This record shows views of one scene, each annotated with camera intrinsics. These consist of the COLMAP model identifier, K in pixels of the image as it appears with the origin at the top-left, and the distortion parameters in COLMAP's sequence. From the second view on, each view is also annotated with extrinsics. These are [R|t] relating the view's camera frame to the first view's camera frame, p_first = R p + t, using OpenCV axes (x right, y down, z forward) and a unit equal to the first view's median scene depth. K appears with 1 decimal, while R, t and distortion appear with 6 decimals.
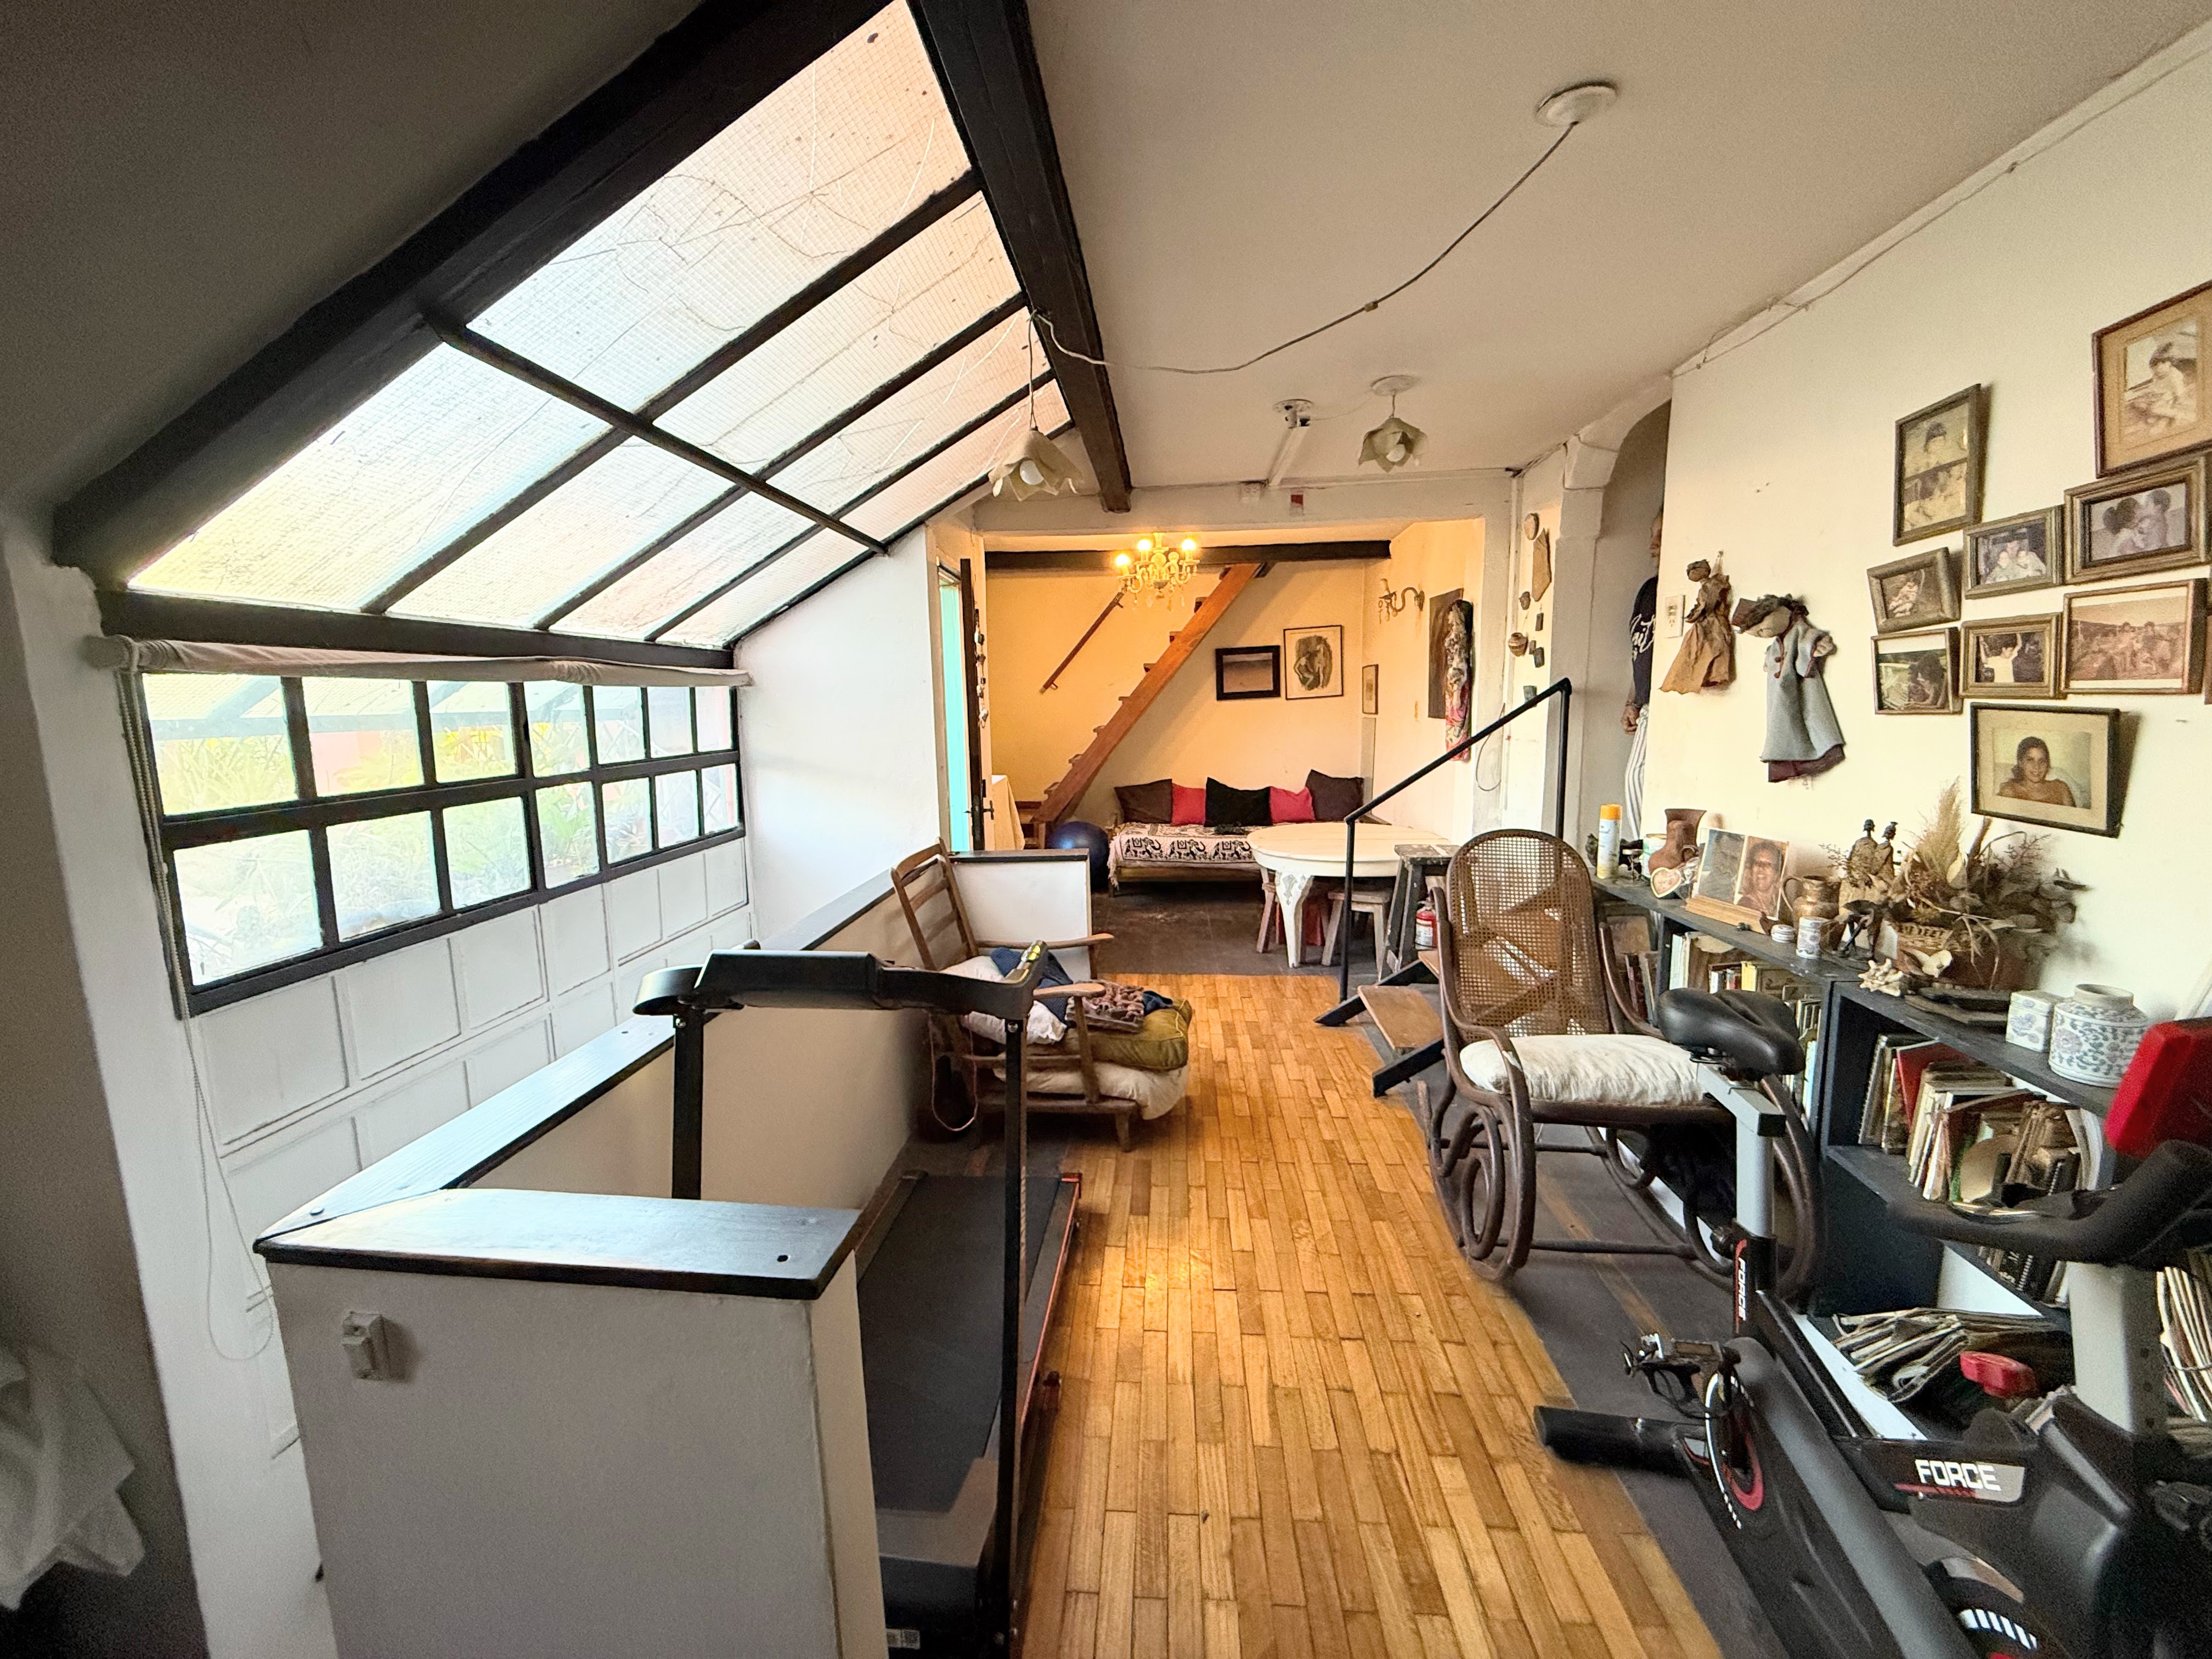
lens RADIAL K [[886.8, 0, 1087.8], [0, 886.8, 817.7], [0, 0, 1]] dist [0.000165, -0.000065]
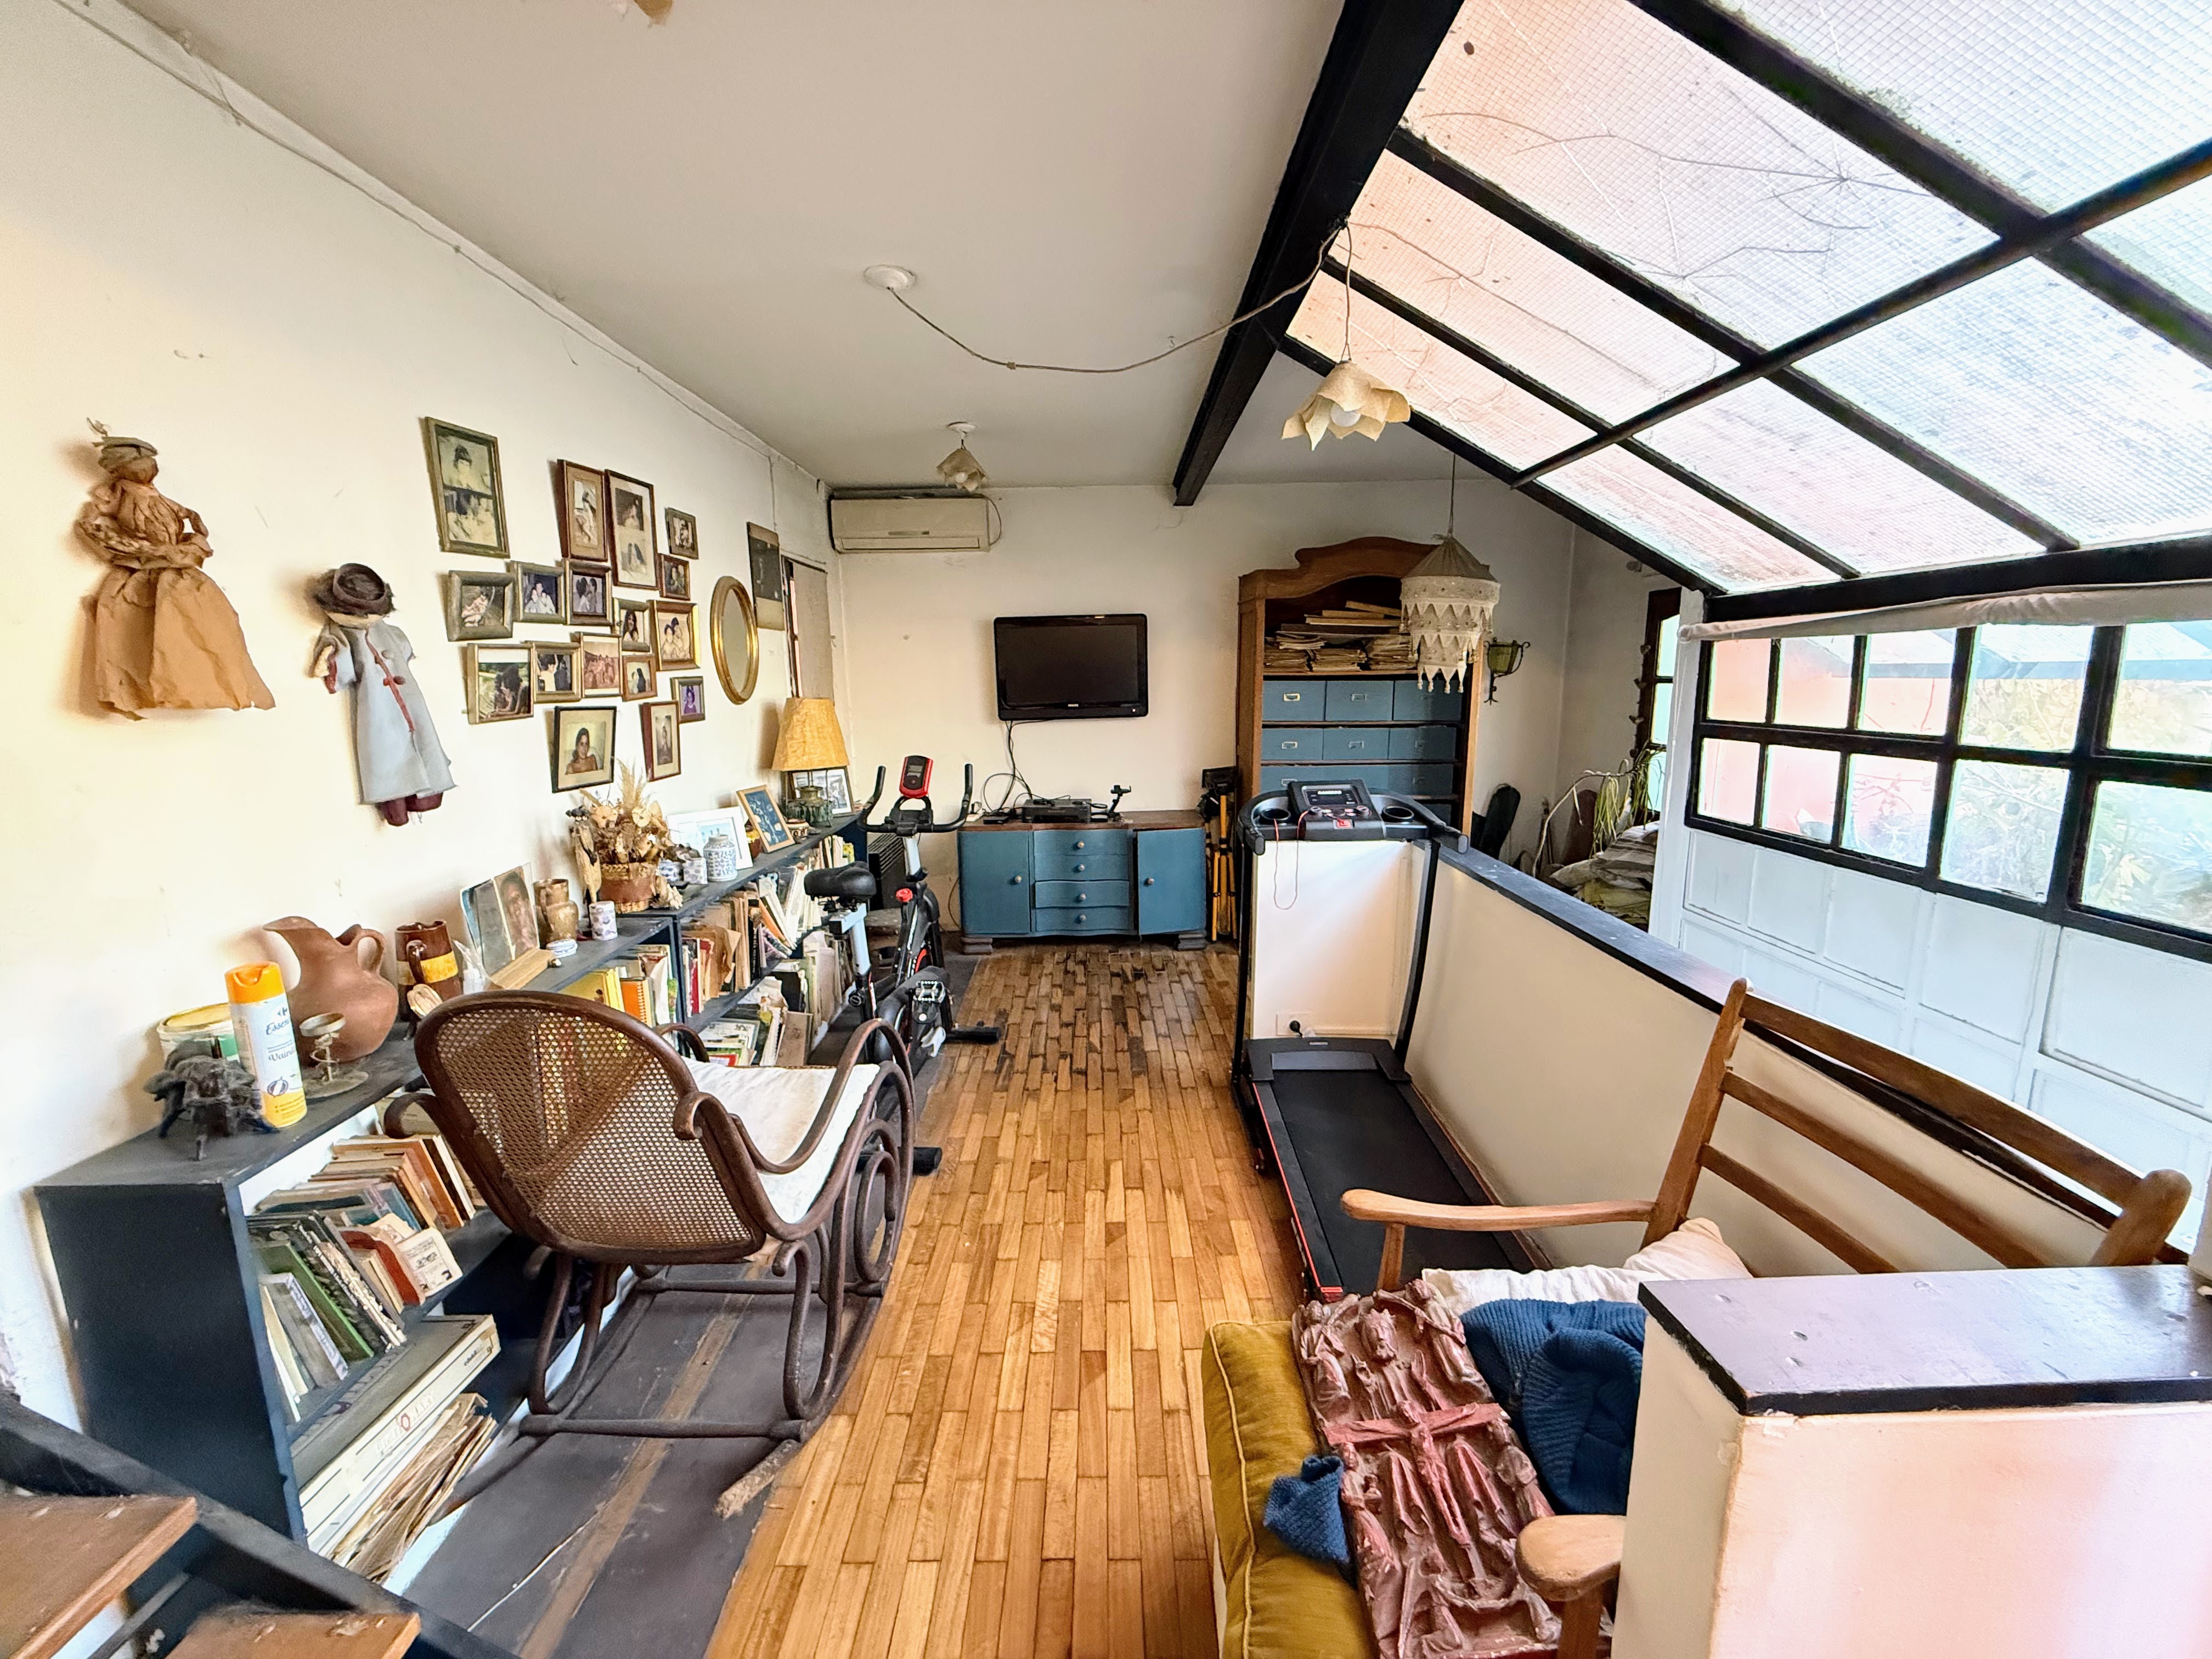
lens RADIAL K [[886.8, 0, 1106.0], [0, 886.8, 827.6], [0, 0, 1]] dist [0.000165, -0.000065]
pose [[-0.994457, 0.056001, -0.088988, 0.302251], [0.026429, 0.952319, 0.303957, -0.302577], [0.101767, 0.299921, -0.948520, 2.146001]]
